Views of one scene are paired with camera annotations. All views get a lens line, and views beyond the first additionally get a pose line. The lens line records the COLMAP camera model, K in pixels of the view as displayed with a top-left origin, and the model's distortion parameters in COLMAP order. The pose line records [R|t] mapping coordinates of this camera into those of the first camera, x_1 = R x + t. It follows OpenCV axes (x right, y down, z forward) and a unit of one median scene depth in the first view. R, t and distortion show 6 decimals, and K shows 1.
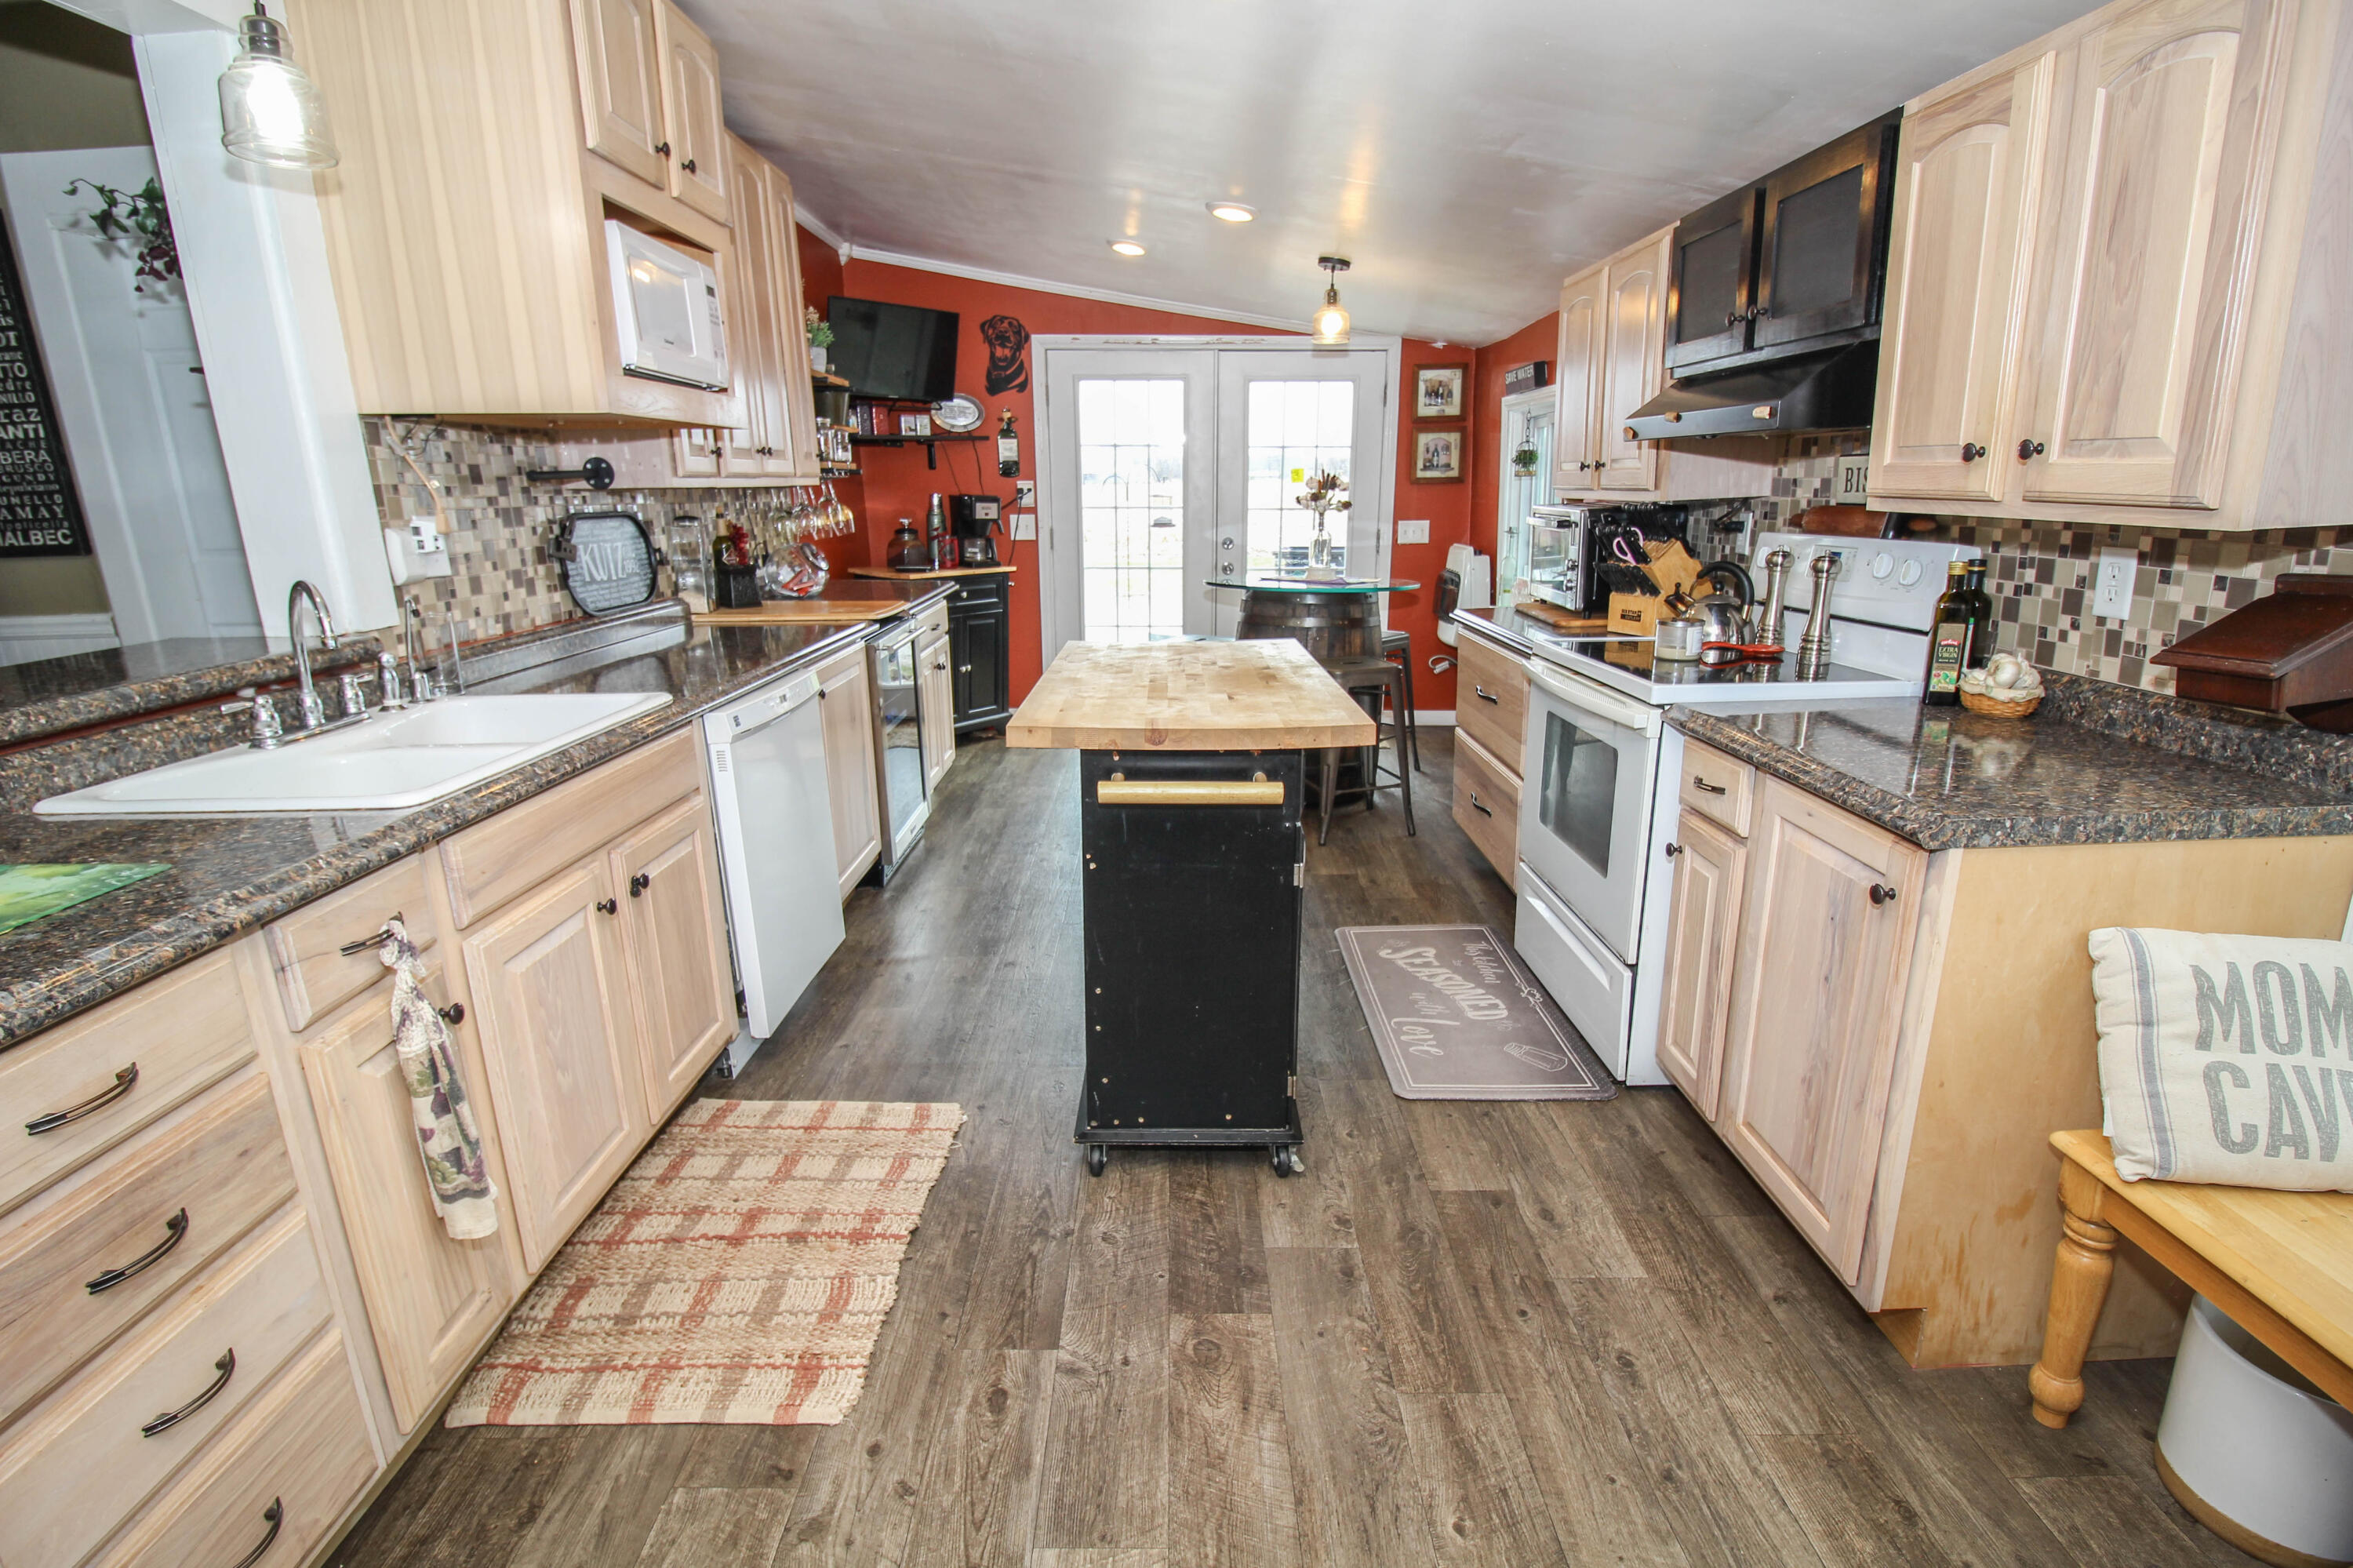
lens RADIAL K [[1102.2, 0, 1142.9], [0, 1102.2, 762.7], [0, 0, 1]] dist [0.003881, -0.011364]
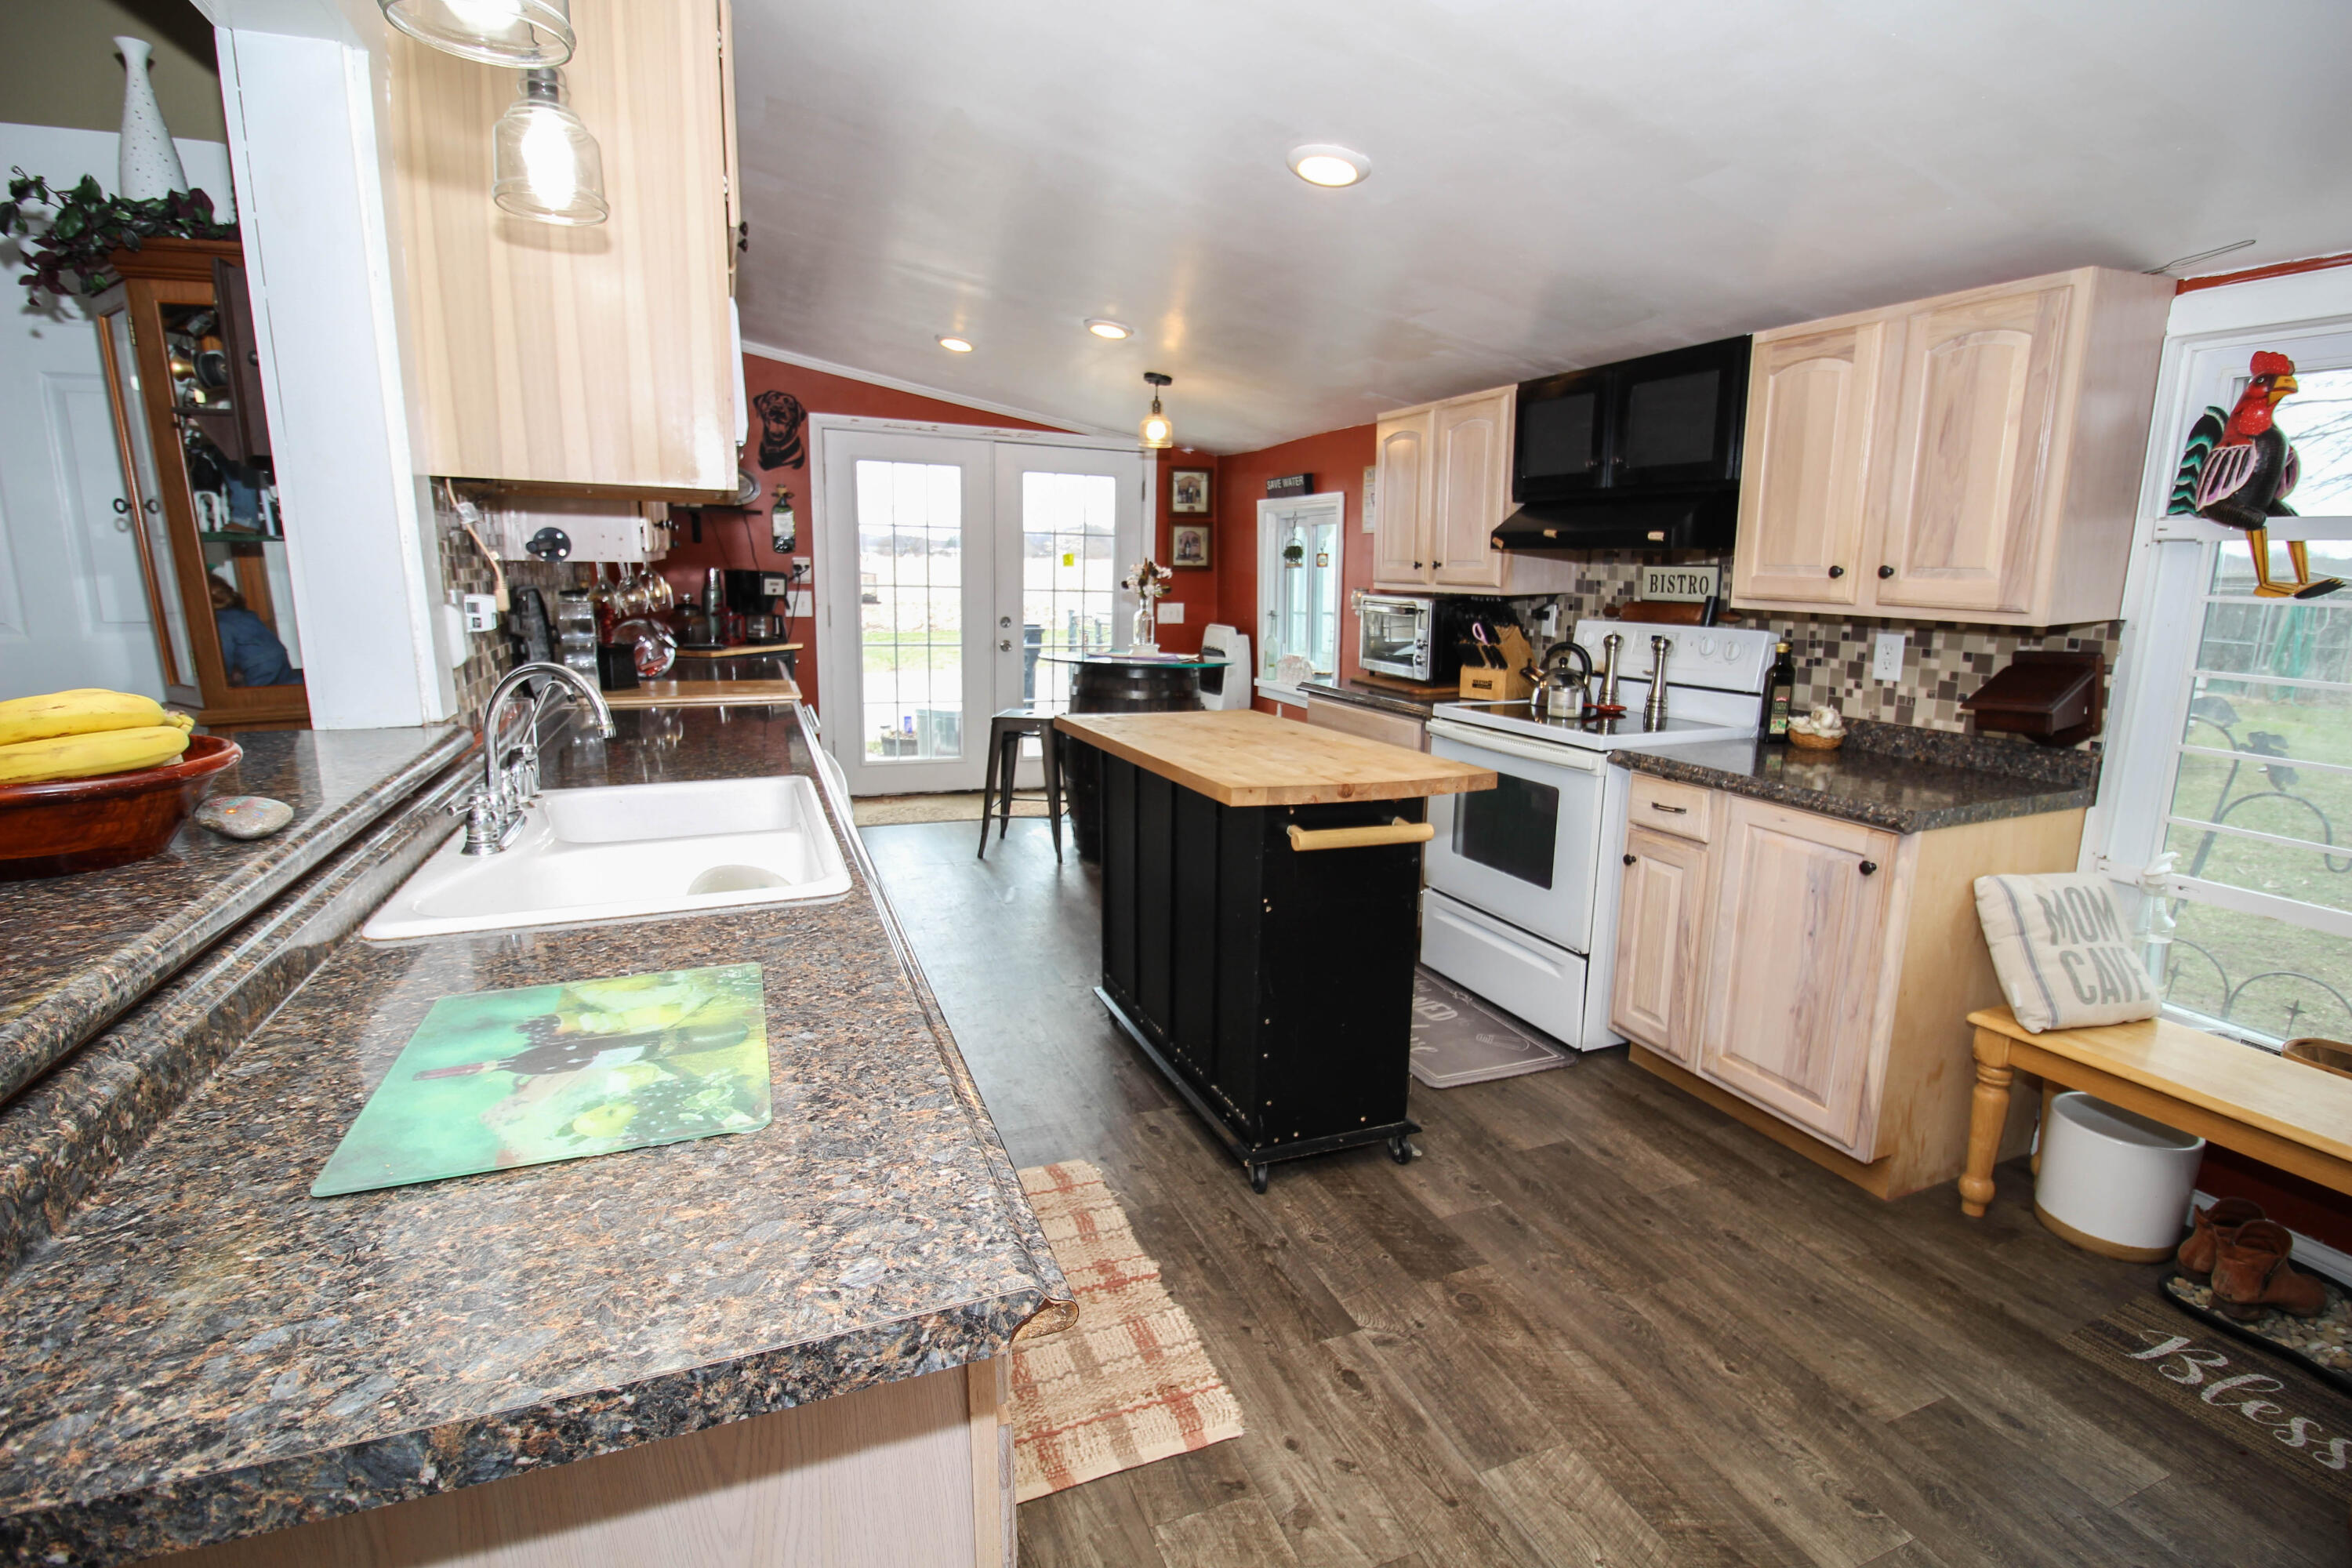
lens RADIAL K [[1101.7, 0, 1135.6], [0, 1101.7, 761.3], [0, 0, 1]] dist [0.003881, -0.011364]
pose [[0.926099, -0.039922, 0.375162, -0.606660], [0.065327, 0.996334, -0.055239, -0.004171], [-0.371581, 0.075665, 0.925312, -0.009193]]
